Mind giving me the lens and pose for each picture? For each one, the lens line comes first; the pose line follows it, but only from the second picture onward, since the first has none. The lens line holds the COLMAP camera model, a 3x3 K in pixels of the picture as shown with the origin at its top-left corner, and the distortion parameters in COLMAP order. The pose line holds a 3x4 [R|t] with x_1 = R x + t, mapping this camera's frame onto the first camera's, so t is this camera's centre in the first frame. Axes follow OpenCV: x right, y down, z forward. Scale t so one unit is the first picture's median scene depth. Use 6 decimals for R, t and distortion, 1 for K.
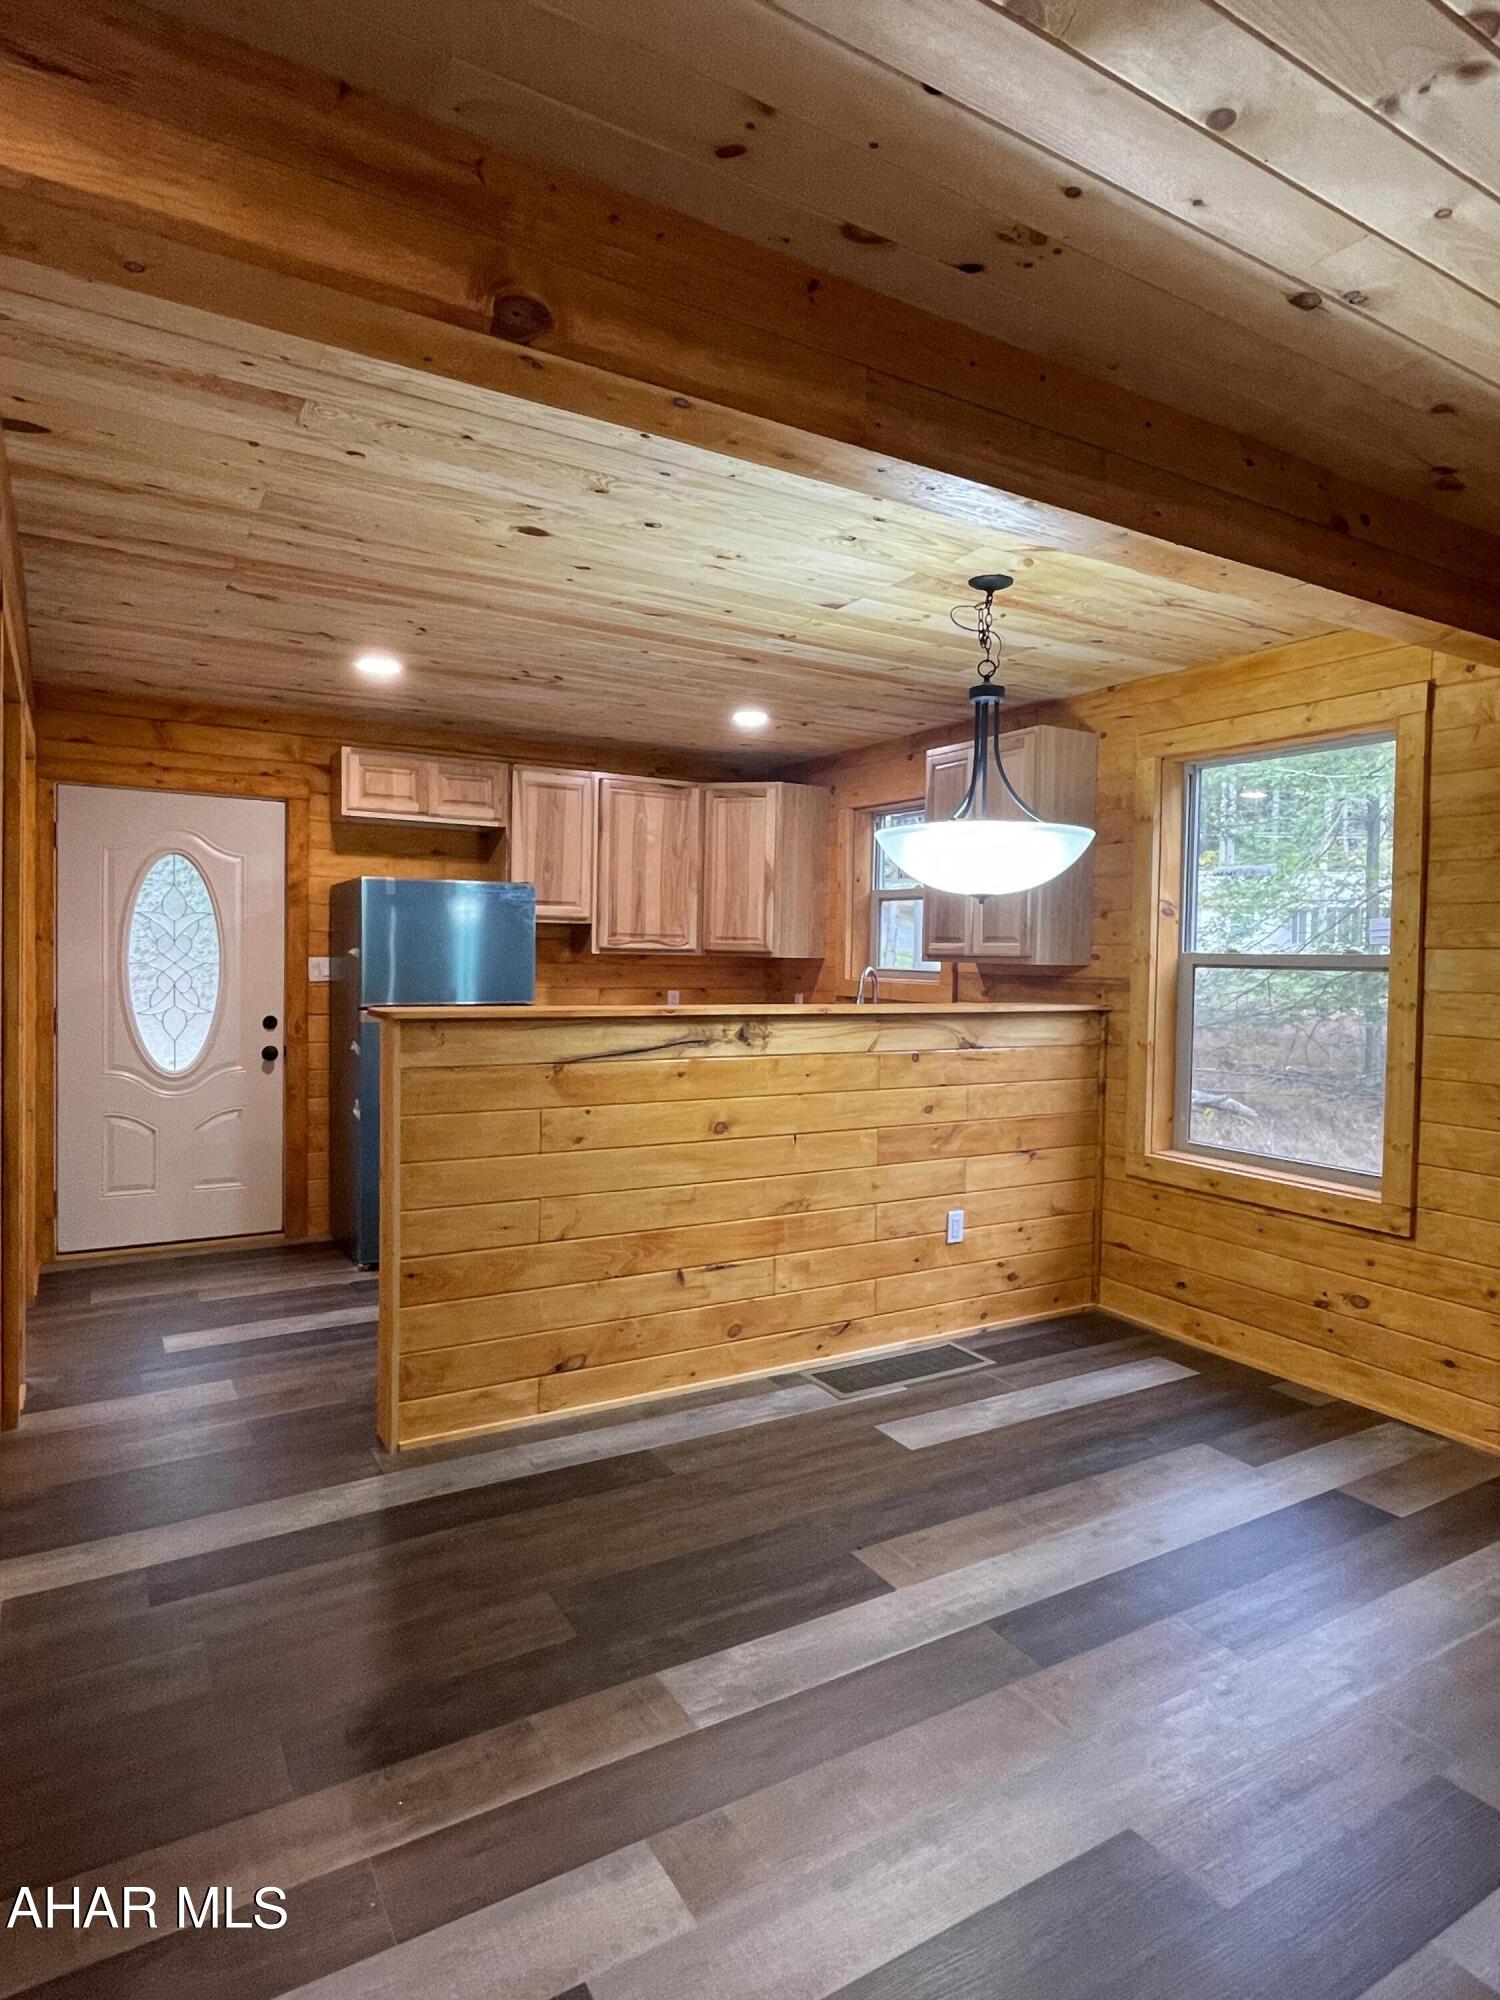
lens RADIAL K [[1127.0, 0, 750.0], [0, 1127.0, 1000.0], [0, 0, 1]] dist [-0.007490, 0.000158]
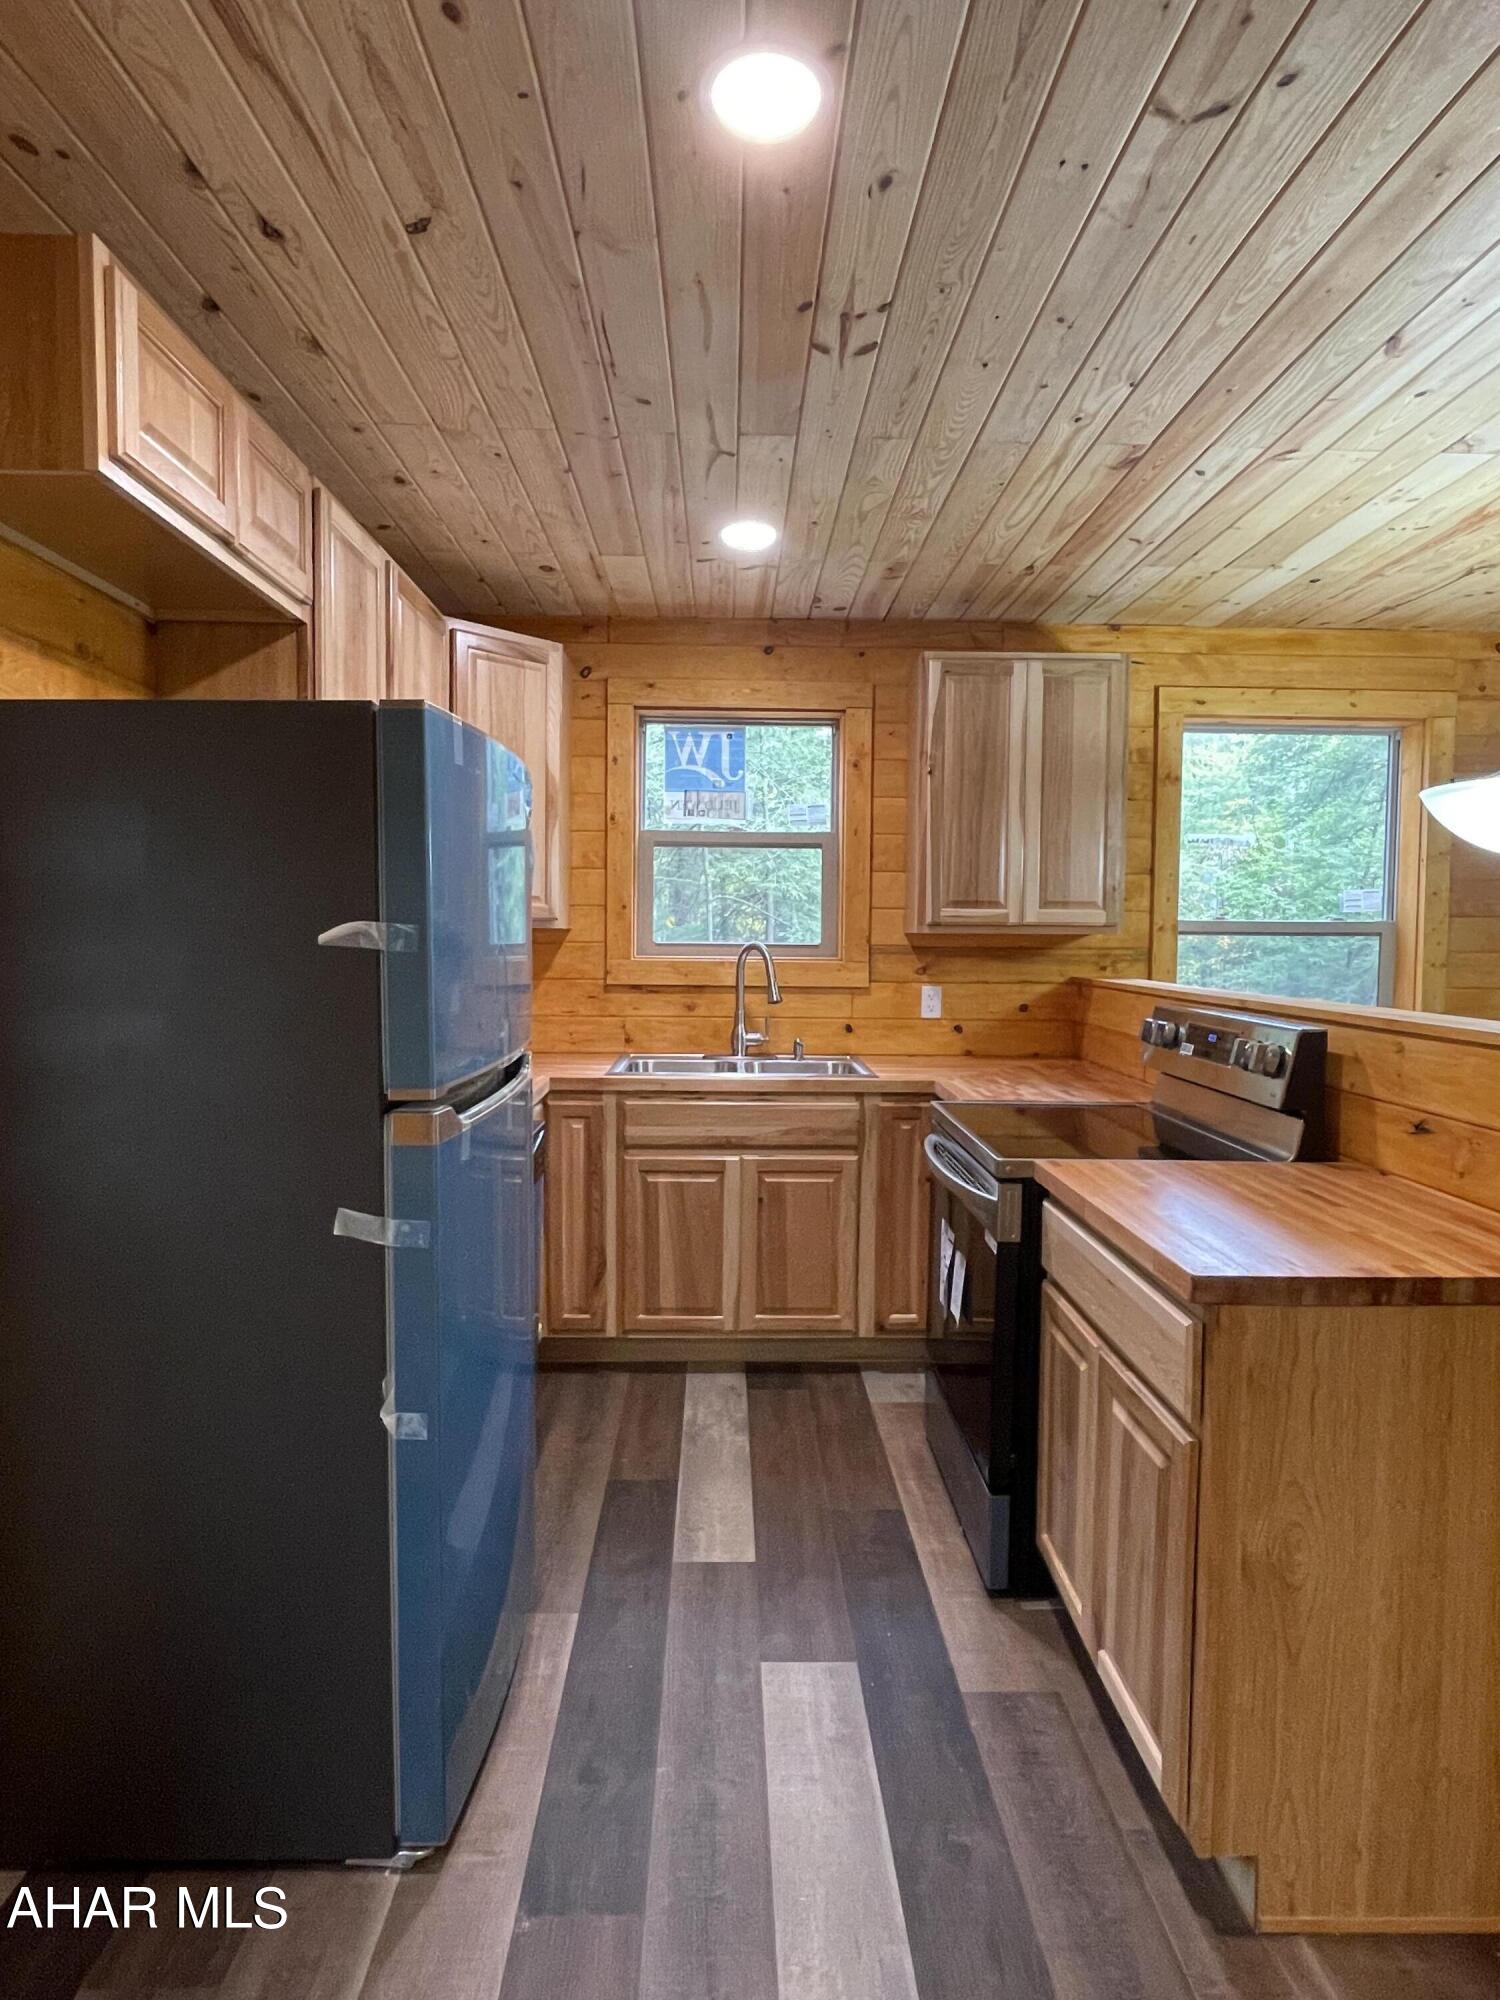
lens RADIAL K [[1127.0, 0, 750.0], [0, 1127.0, 1000.0], [0, 0, 1]] dist [-0.007490, 0.000158]
pose [[0.490614, -0.064908, 0.868956, -0.621372], [0.038403, 0.997864, 0.052854, -0.036631], [-0.870531, 0.007439, 0.492058, 0.803364]]
